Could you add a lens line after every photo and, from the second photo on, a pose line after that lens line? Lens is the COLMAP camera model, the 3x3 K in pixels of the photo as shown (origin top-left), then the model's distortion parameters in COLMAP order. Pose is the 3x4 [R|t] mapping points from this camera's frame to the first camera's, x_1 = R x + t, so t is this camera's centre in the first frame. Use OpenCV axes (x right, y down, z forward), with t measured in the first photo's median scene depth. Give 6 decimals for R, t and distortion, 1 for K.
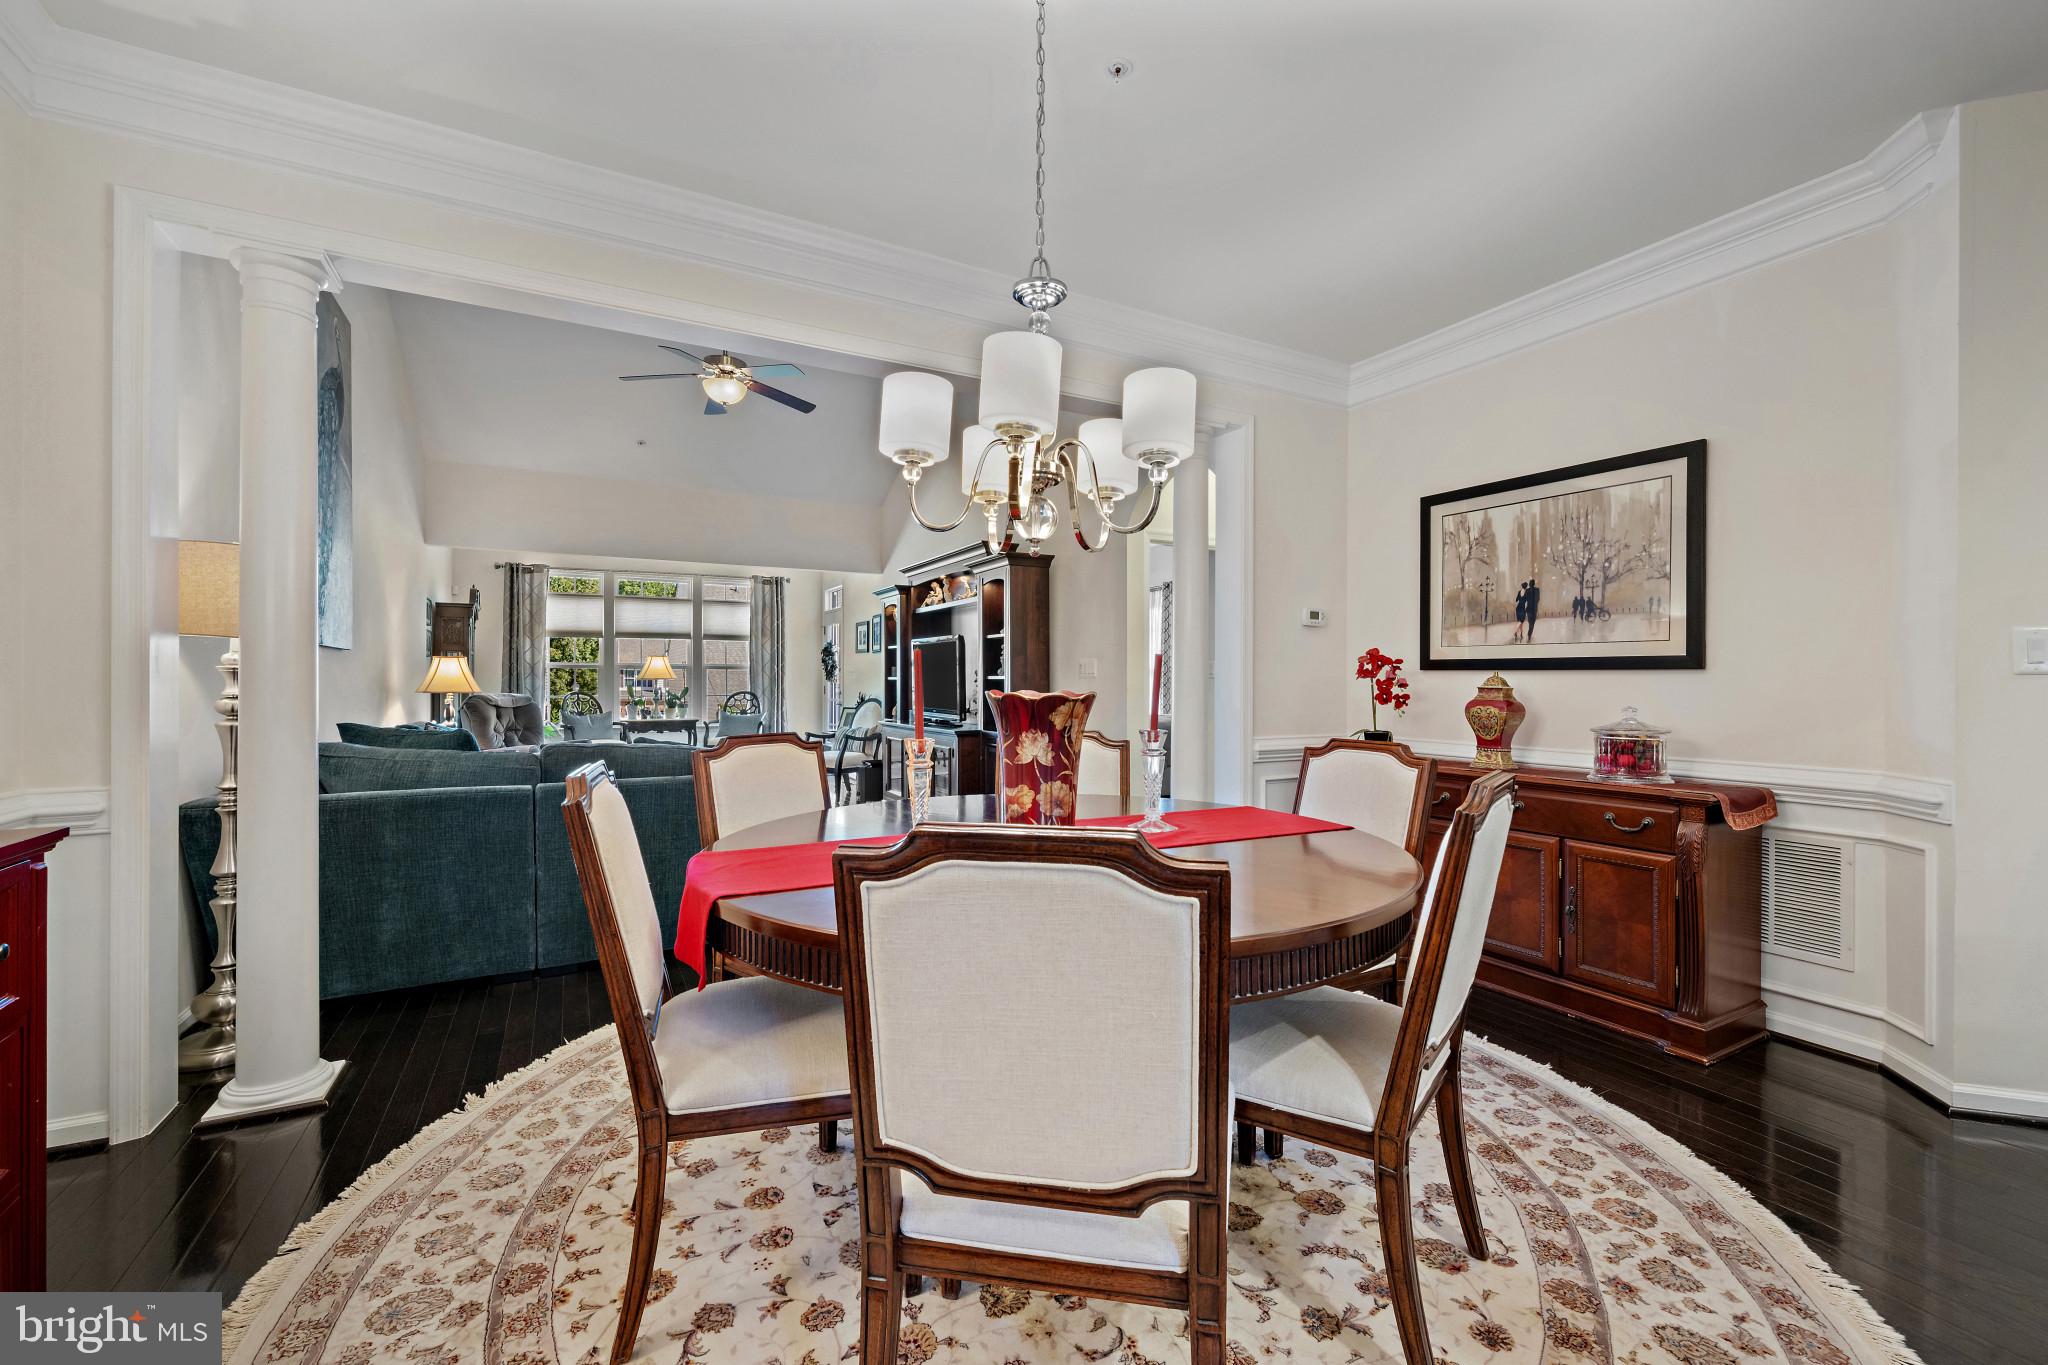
lens RADIAL K [[828.3, 0, 1024.9], [0, 828.3, 684.9], [0, 0, 1]] dist [-0.001102, -0.000177]
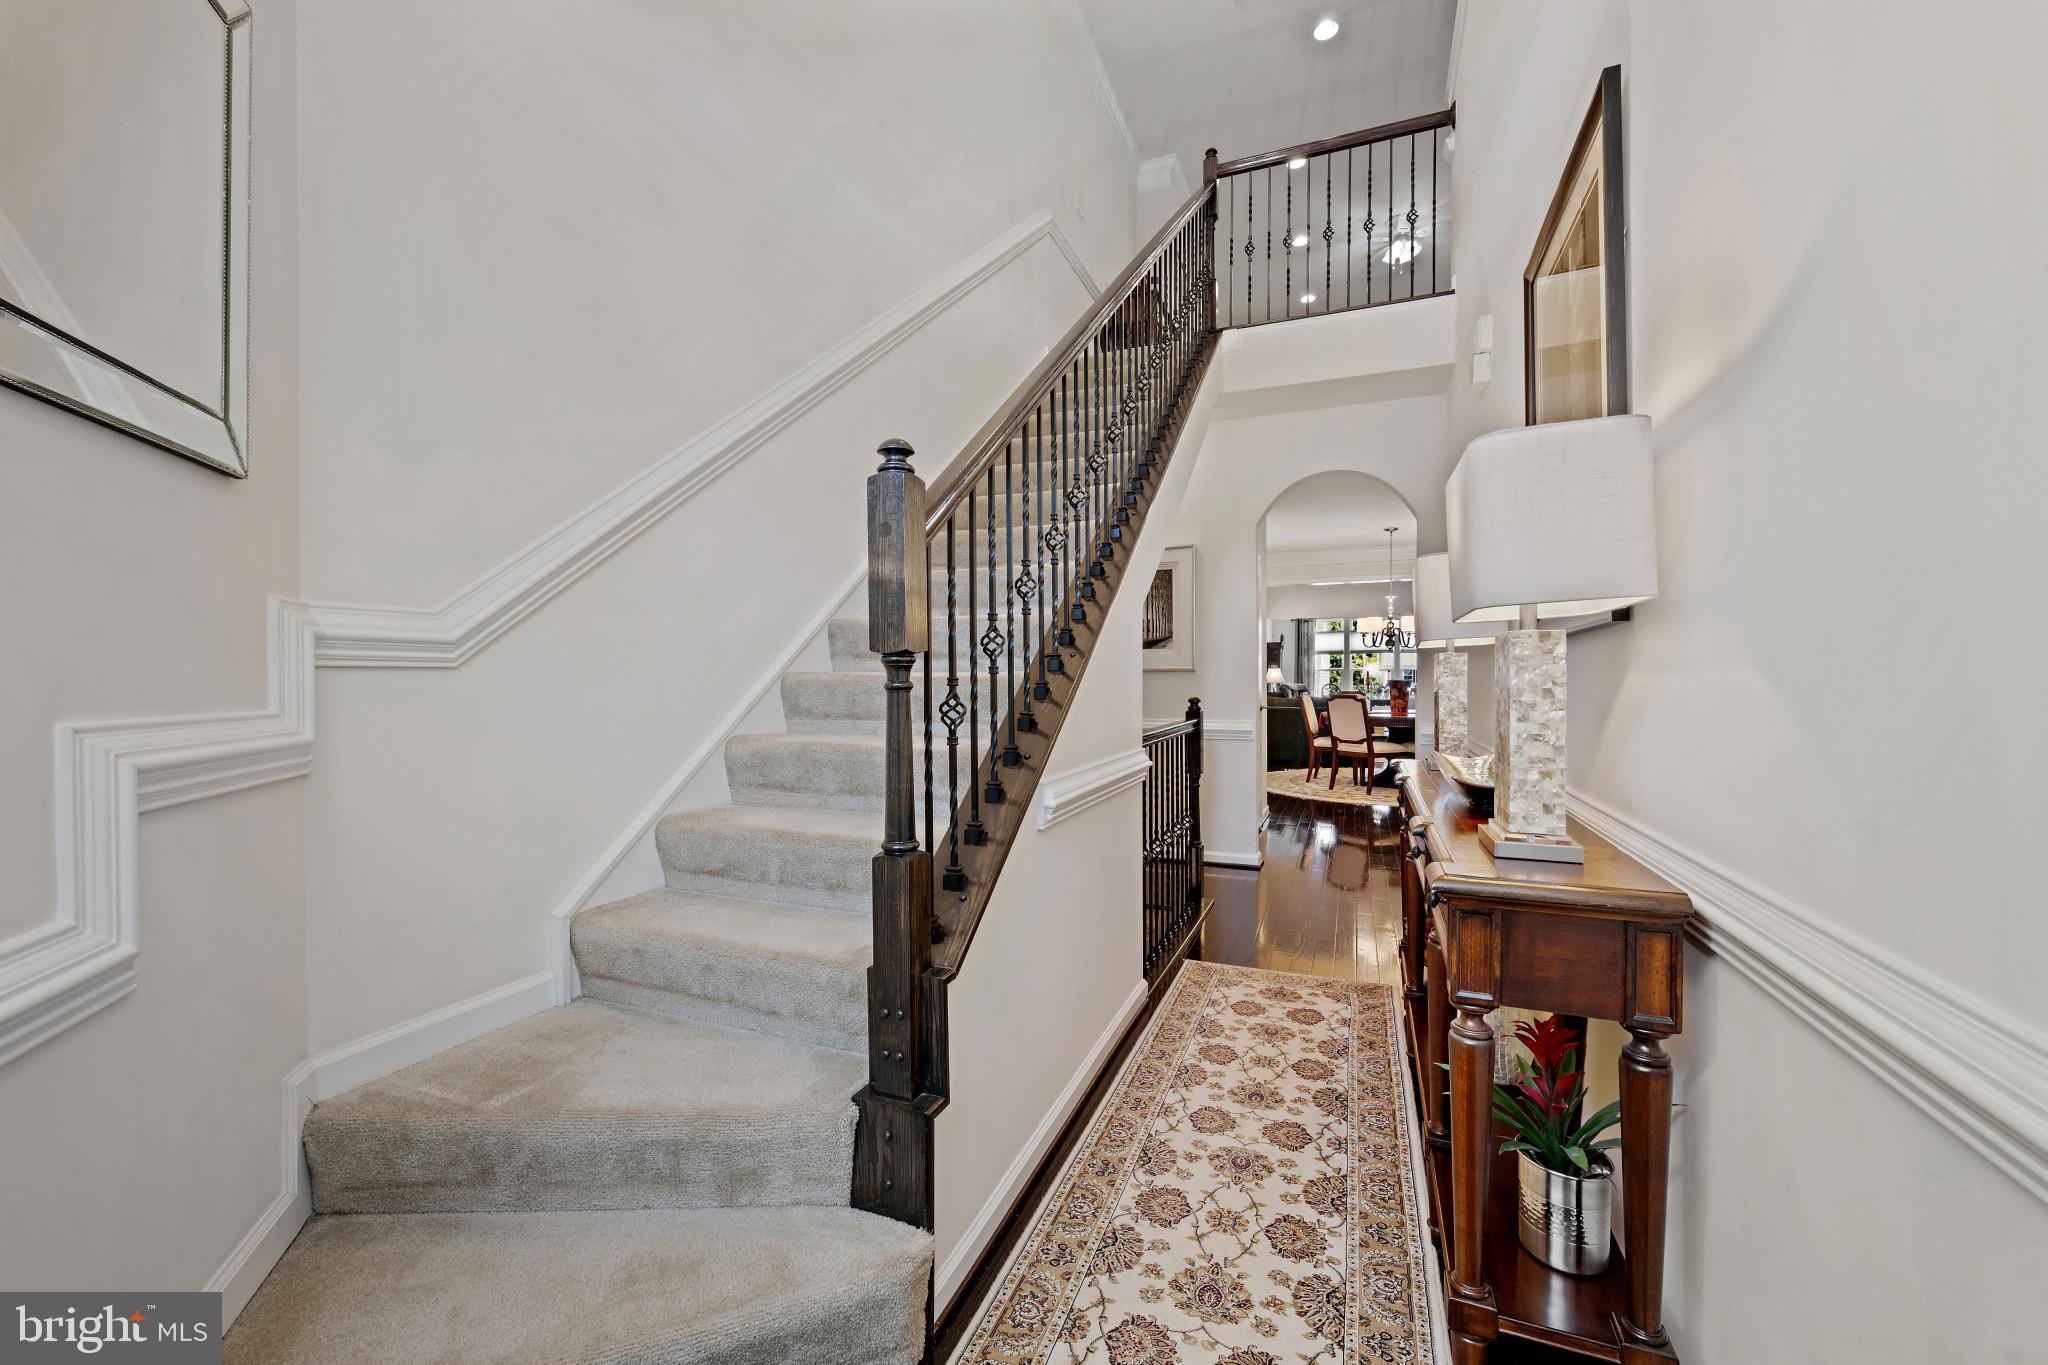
lens RADIAL K [[828.3, 0, 1016.9], [0, 828.3, 675.9], [0, 0, 1]] dist [-0.001102, -0.000177]
pose [[0.629949, -0.008254, -0.776593, 0.549445], [0.003471, 0.999963, -0.007813, 0.004500], [0.776629, 0.002226, 0.629954, -0.858559]]
